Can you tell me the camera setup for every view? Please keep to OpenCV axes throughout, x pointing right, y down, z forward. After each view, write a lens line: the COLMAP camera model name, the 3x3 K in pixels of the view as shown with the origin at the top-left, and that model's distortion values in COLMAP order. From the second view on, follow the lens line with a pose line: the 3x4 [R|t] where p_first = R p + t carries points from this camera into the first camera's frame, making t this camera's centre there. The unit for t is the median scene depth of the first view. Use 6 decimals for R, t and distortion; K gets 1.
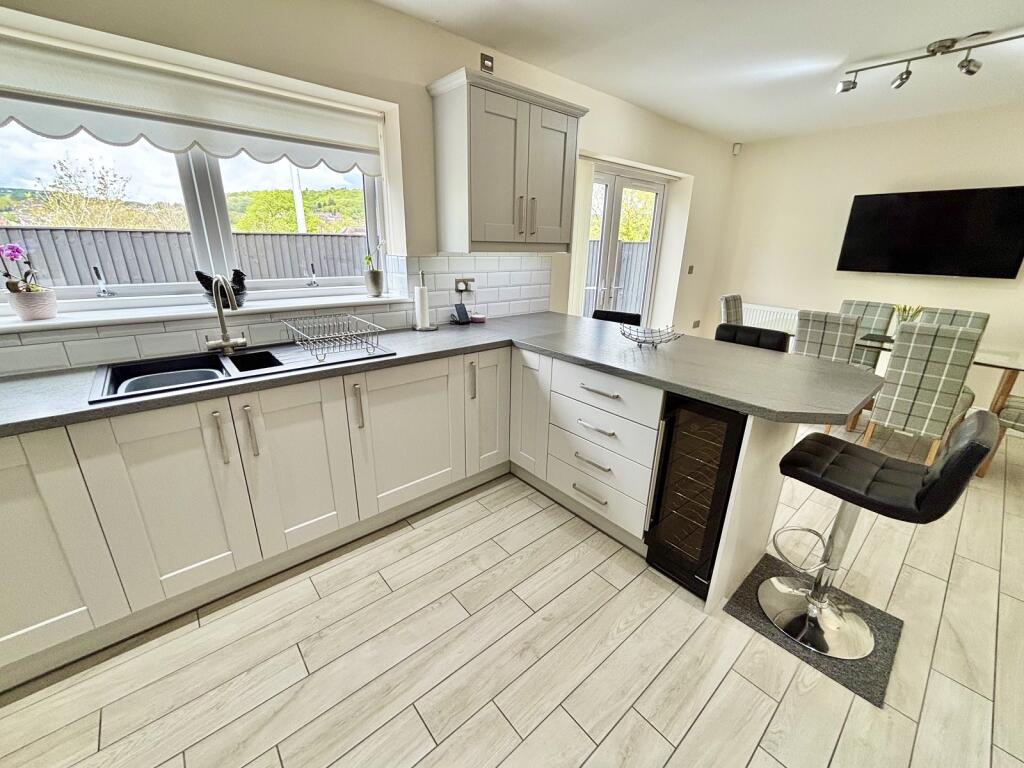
lens RADIAL K [[412.5, 0, 512.0], [0, 412.5, 384.0], [0, 0, 1]] dist [0.001962, -0.000688]
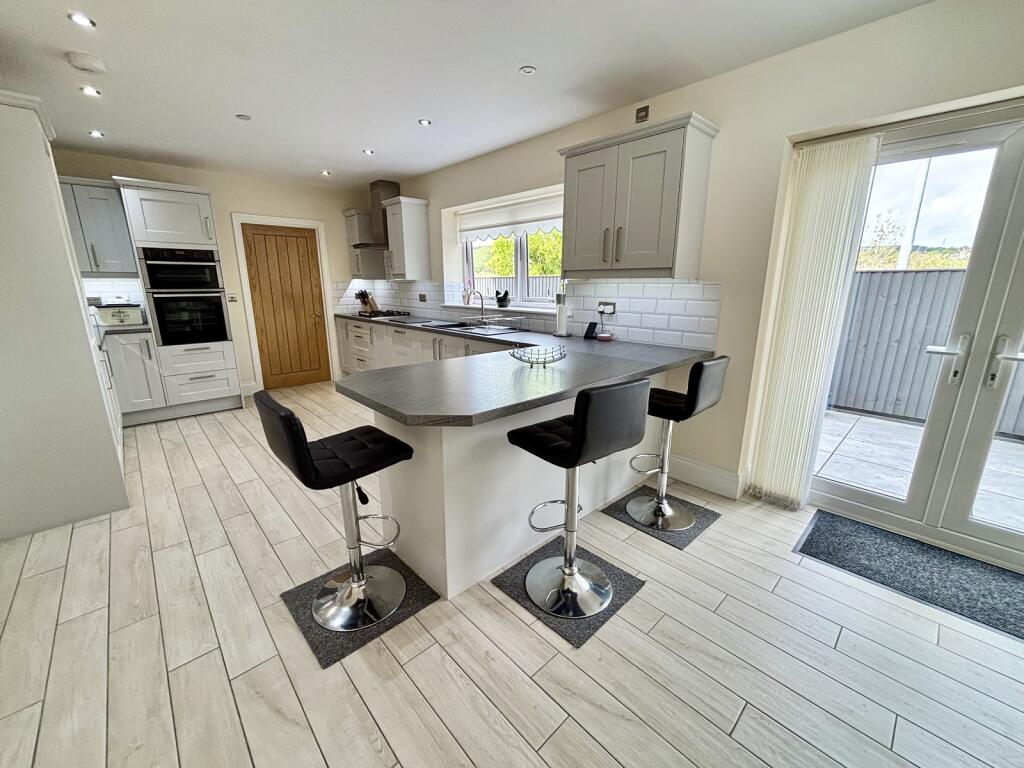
lens RADIAL K [[412.5, 0, 512.0], [0, 412.5, 384.0], [0, 0, 1]] dist [0.001962, -0.000688]
pose [[0.046052, 0.222834, -0.973768, 1.305308], [-0.320749, 0.926484, 0.196845, -0.229153], [0.946044, 0.303270, 0.114141, 0.844427]]
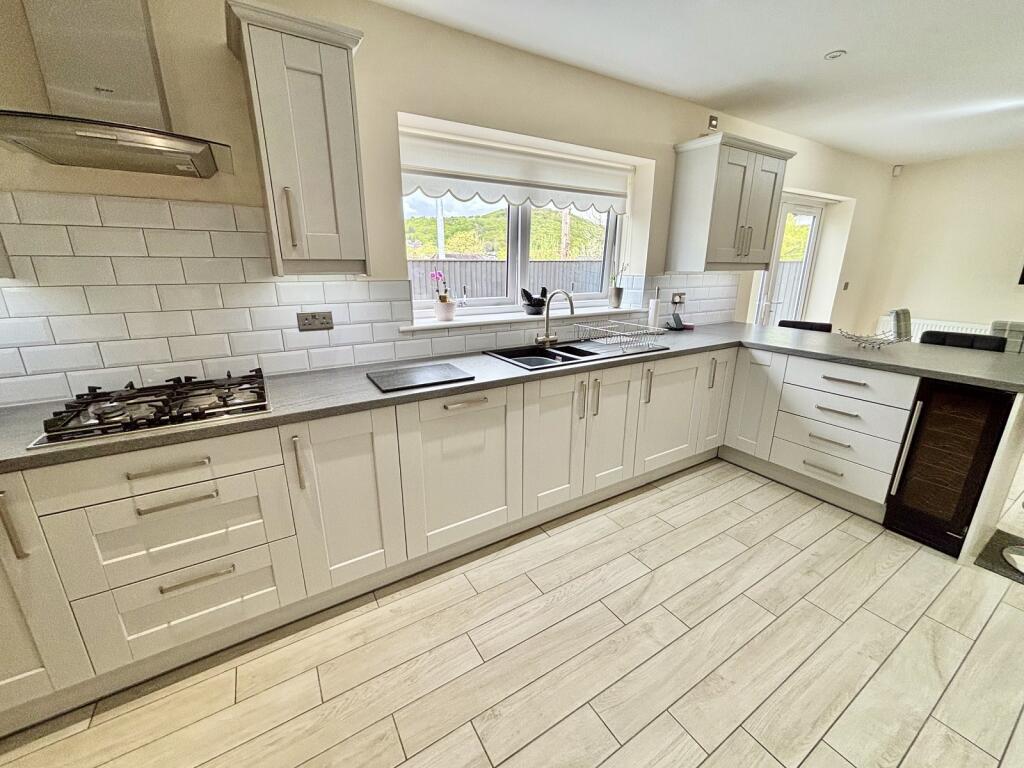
lens RADIAL K [[413.7, 0, 512.0], [0, 413.7, 384.0], [0, 0, 1]] dist [-0.011627, 0.005453]
pose [[0.987131, 0.025051, -0.157937, -0.494046], [-0.032728, 0.998396, -0.046192, 0.101477], [0.156526, 0.050766, 0.986368, -0.316366]]
